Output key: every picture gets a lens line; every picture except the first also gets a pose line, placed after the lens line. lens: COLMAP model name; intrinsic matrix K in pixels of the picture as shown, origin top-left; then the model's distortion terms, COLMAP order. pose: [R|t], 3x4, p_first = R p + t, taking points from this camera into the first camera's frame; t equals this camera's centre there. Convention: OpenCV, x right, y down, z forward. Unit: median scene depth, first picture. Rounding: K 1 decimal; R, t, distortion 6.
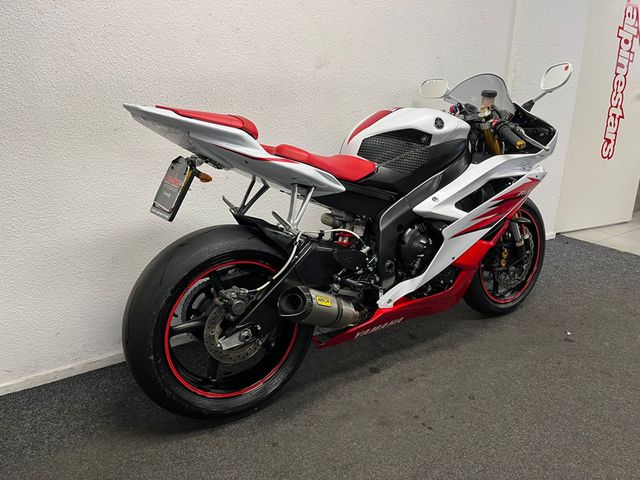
lens RADIAL K [[486.5, 0, 321.8], [0, 486.5, 242.9], [0, 0, 1]] dist [0.039308, -0.041052]
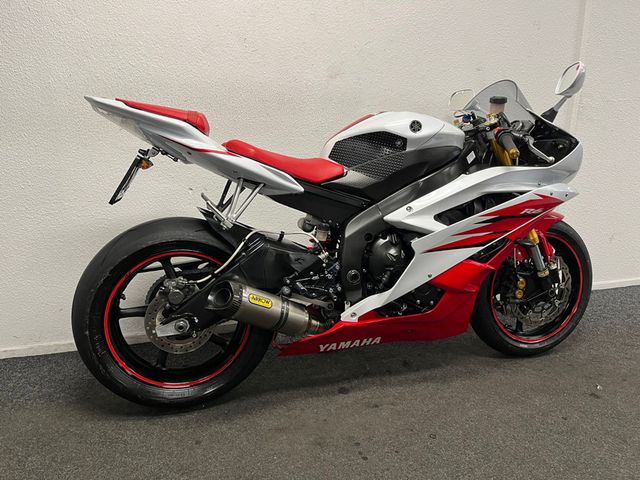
lens RADIAL K [[486.5, 0, 322.7], [0, 486.5, 240.6], [0, 0, 1]] dist [0.039308, -0.041052]
pose [[0.960646, 0.076741, -0.266965, 0.322998], [-0.096437, 0.993441, -0.061447, 0.042110], [0.260499, 0.084774, 0.961745, 0.079476]]
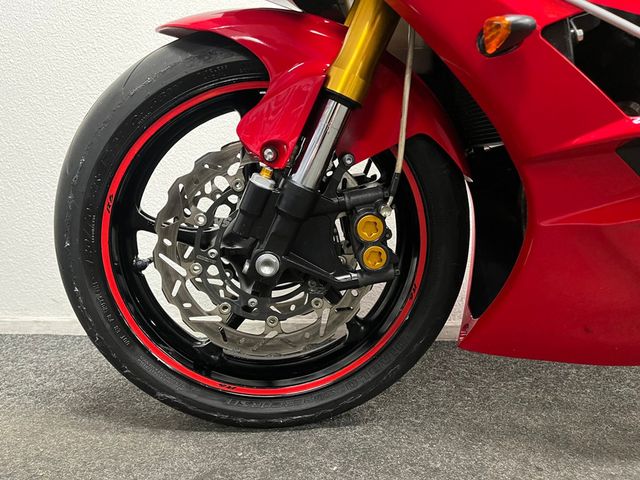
lens RADIAL K [[486.5, 0, 313.5], [0, 486.5, 240.9], [0, 0, 1]] dist [0.039308, -0.041052]
pose [[0.816111, 0.057760, -0.575001, 0.064847], [-0.185508, 0.968519, -0.166007, 0.222675], [0.547311, 0.242148, 0.801134, 0.608469]]
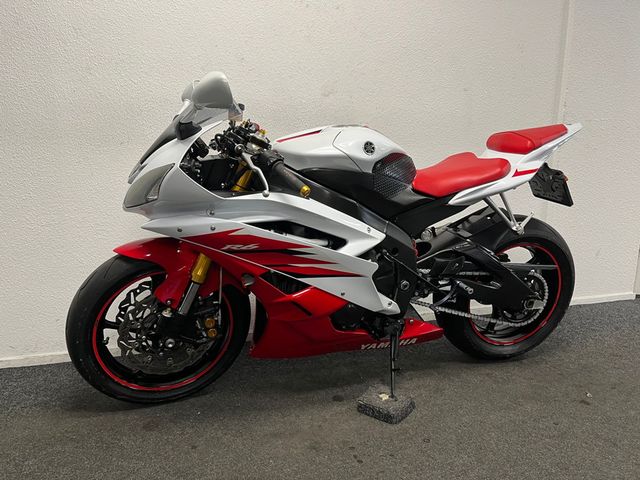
lens RADIAL K [[486.5, 0, 318.7], [0, 486.5, 239.4], [0, 0, 1]] dist [0.039308, -0.041052]
pose [[0.963549, 0.062860, -0.260044, 0.324821], [-0.095726, 0.988660, -0.115709, 0.077701], [0.249822, 0.136384, 0.958639, 0.054136]]
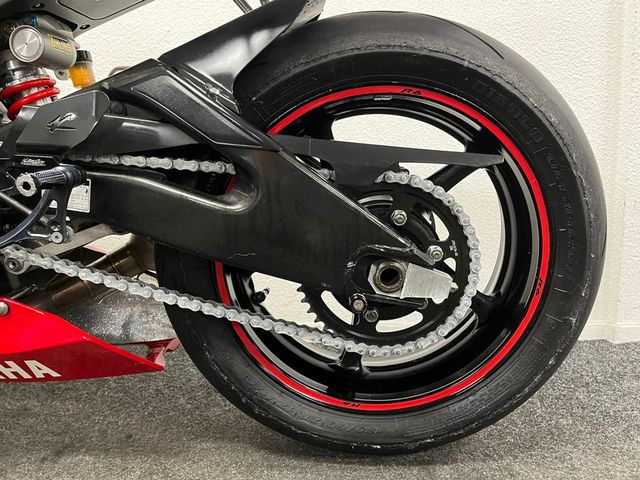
lens RADIAL K [[486.5, 0, 319.8], [0, 486.5, 233.8], [0, 0, 1]] dist [0.039308, -0.041052]
pose [[0.840065, 0.051347, -0.540050, 0.644684], [-0.163806, 0.973052, -0.162288, 0.080061], [0.517164, 0.224796, 0.825838, 0.959127]]
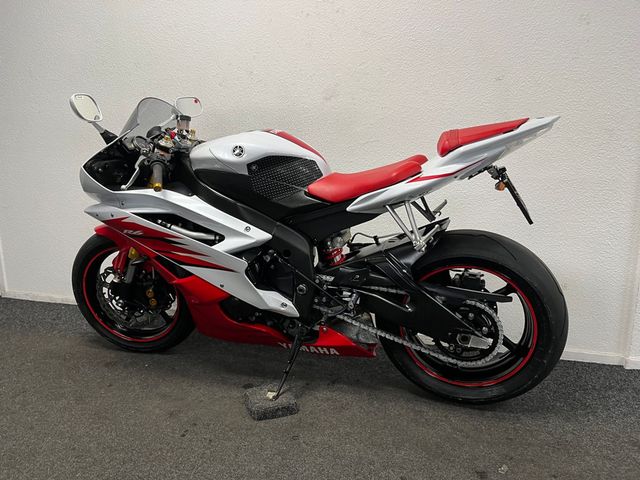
lens RADIAL K [[486.5, 0, 321.3], [0, 486.5, 239.1], [0, 0, 1]] dist [0.039308, -0.041052]
pose [[0.638815, 0.143776, -0.755807, 0.998918], [-0.239511, 0.970731, -0.017776, -0.053354], [0.731129, 0.192380, 0.654554, 0.435308]]
